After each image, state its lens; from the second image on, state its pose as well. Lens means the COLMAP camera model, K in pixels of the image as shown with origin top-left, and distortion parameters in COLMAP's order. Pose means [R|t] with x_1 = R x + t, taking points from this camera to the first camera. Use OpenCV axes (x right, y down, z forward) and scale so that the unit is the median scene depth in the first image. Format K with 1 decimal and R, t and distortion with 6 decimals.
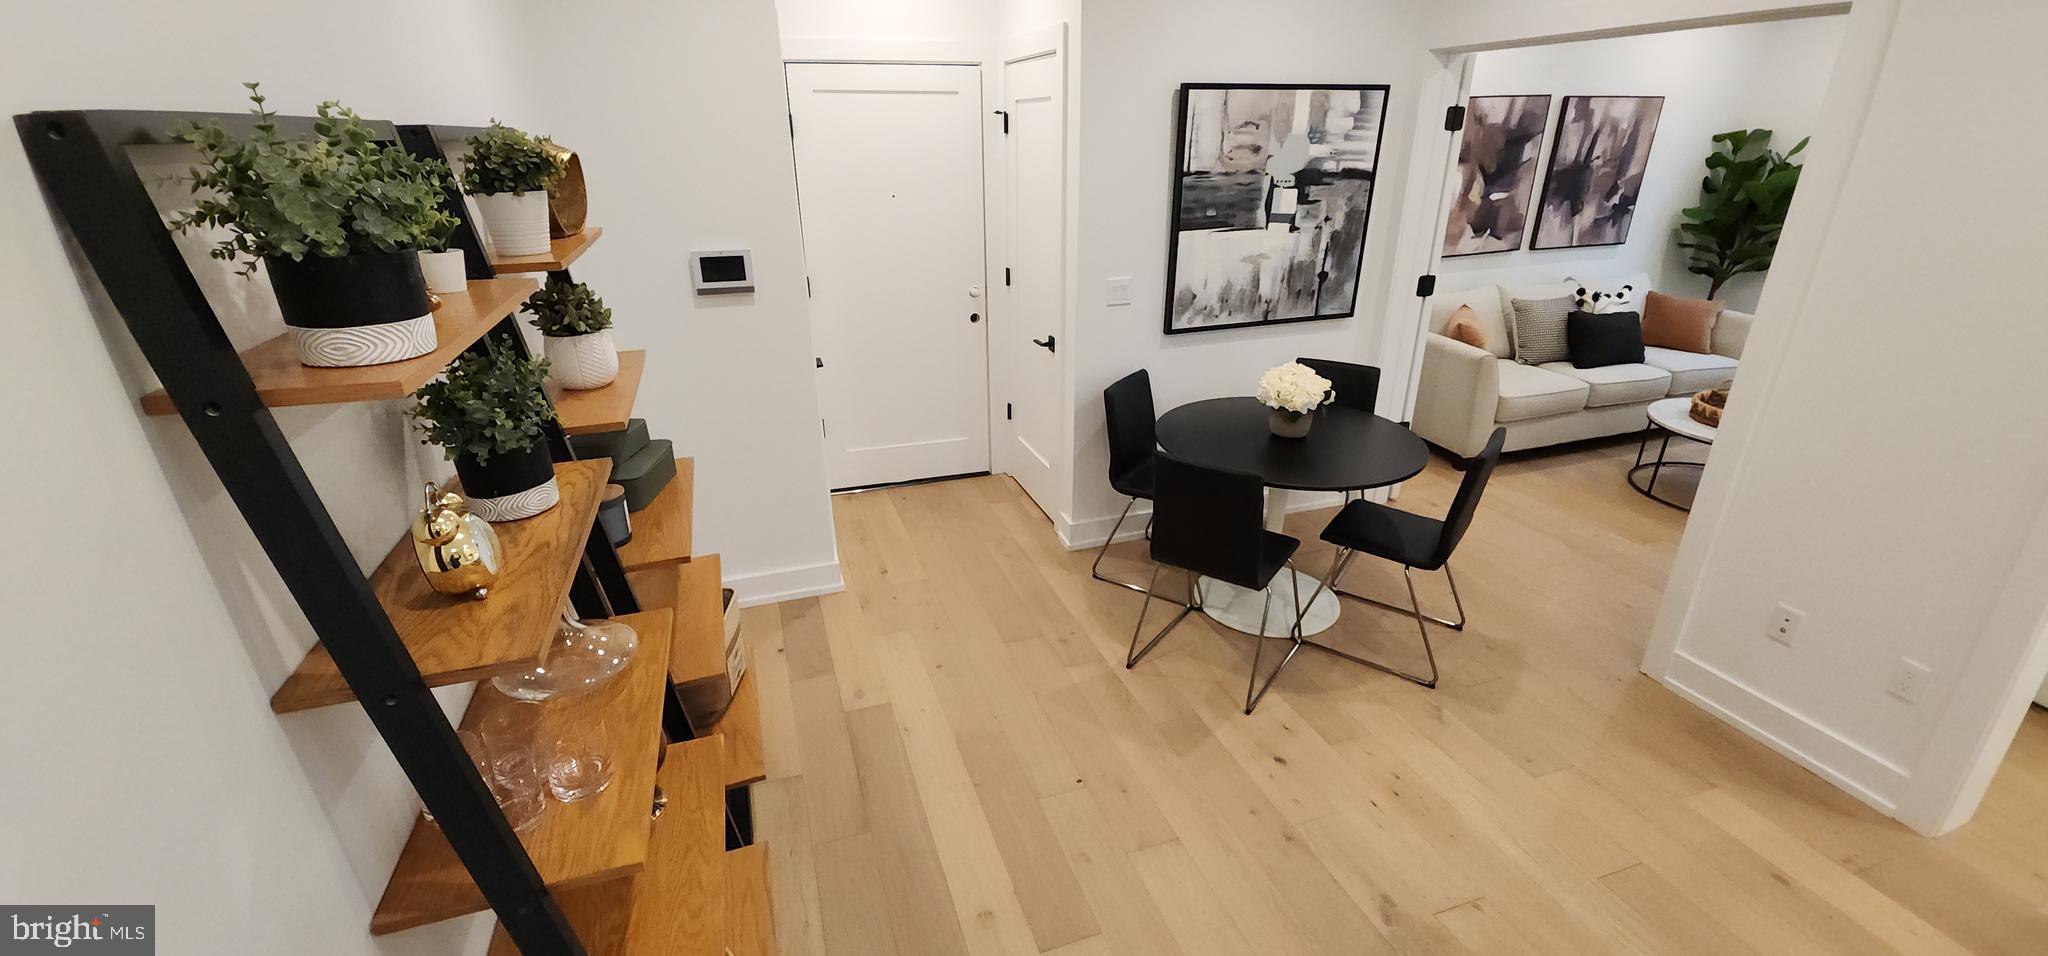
lens RADIAL K [[838.4, 0, 1024.0], [0, 838.4, 478.0], [0, 0, 1]] dist [0.008841, -0.005476]
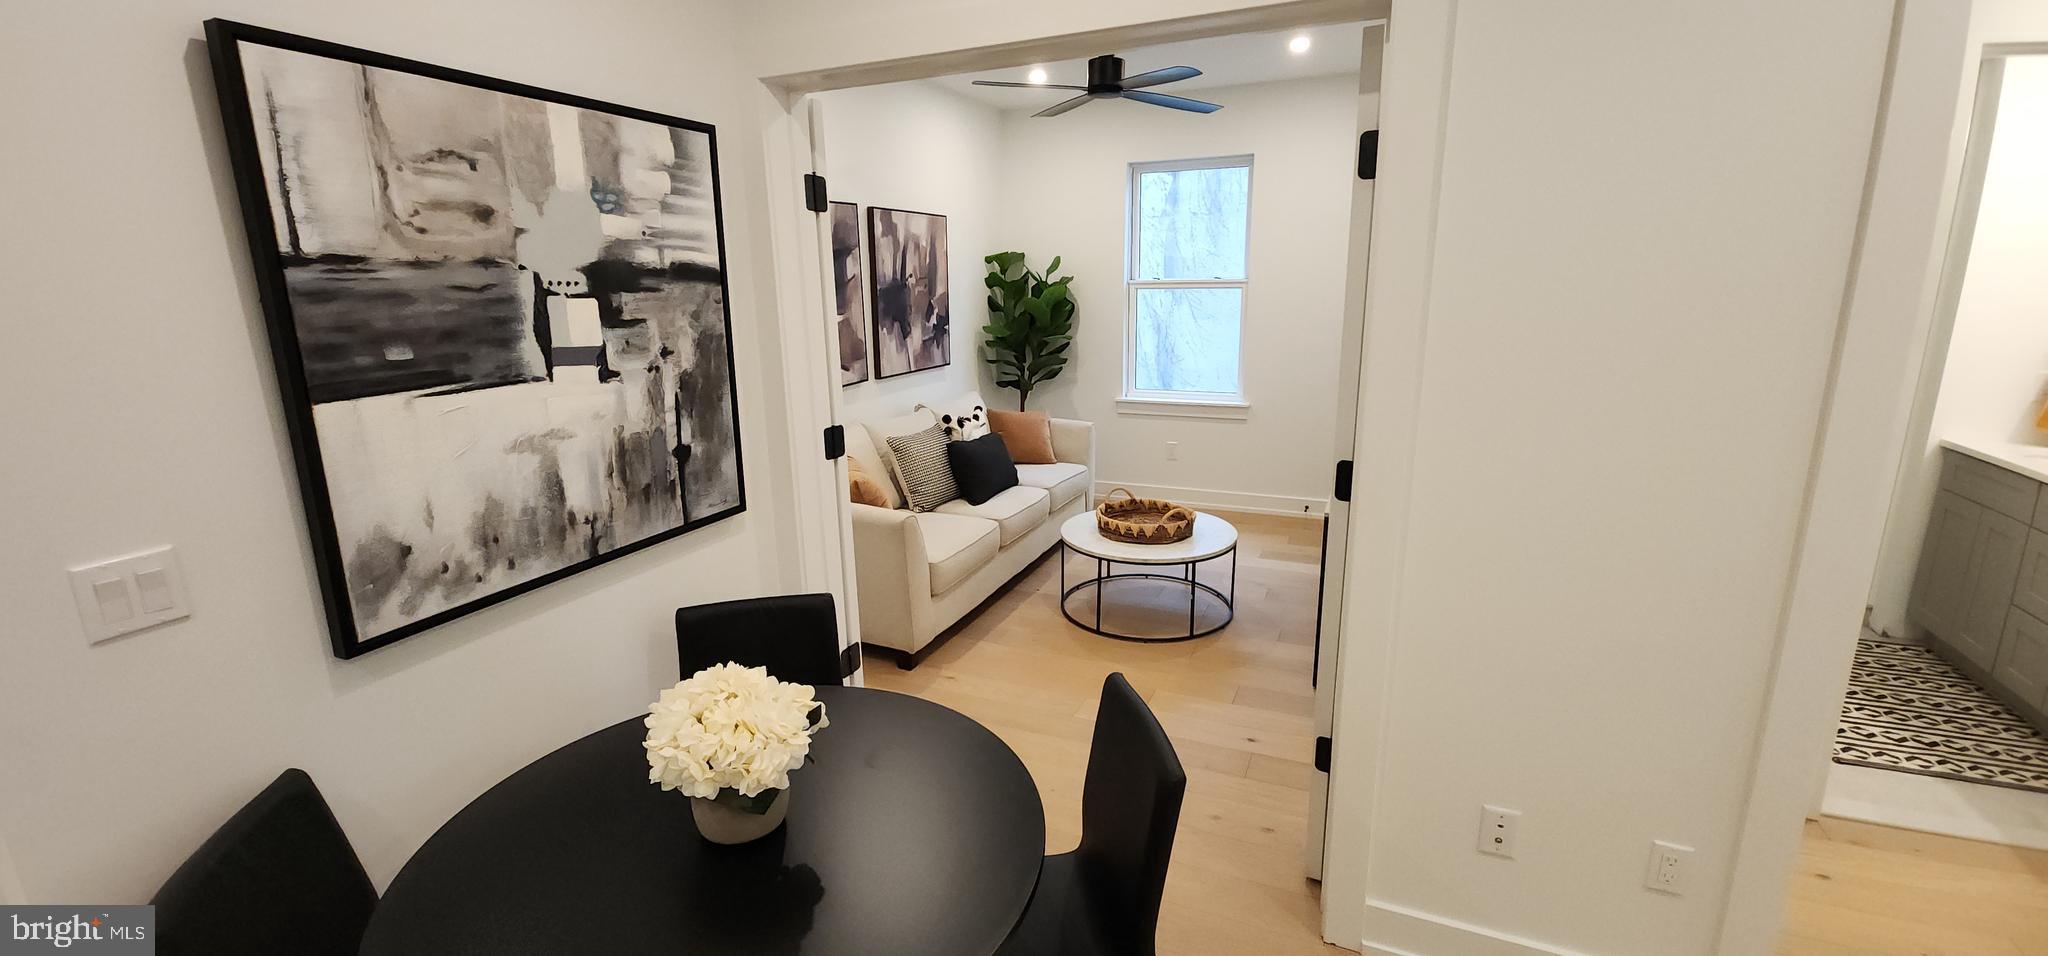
lens RADIAL K [[838.4, 0, 1024.0], [0, 838.4, 478.0], [0, 0, 1]] dist [0.008841, -0.005476]
pose [[0.678559, -0.174761, 0.713454, 0.117972], [0.291976, 0.955428, -0.043663, -0.140292], [-0.674024, 0.237939, 0.699340, 0.486024]]
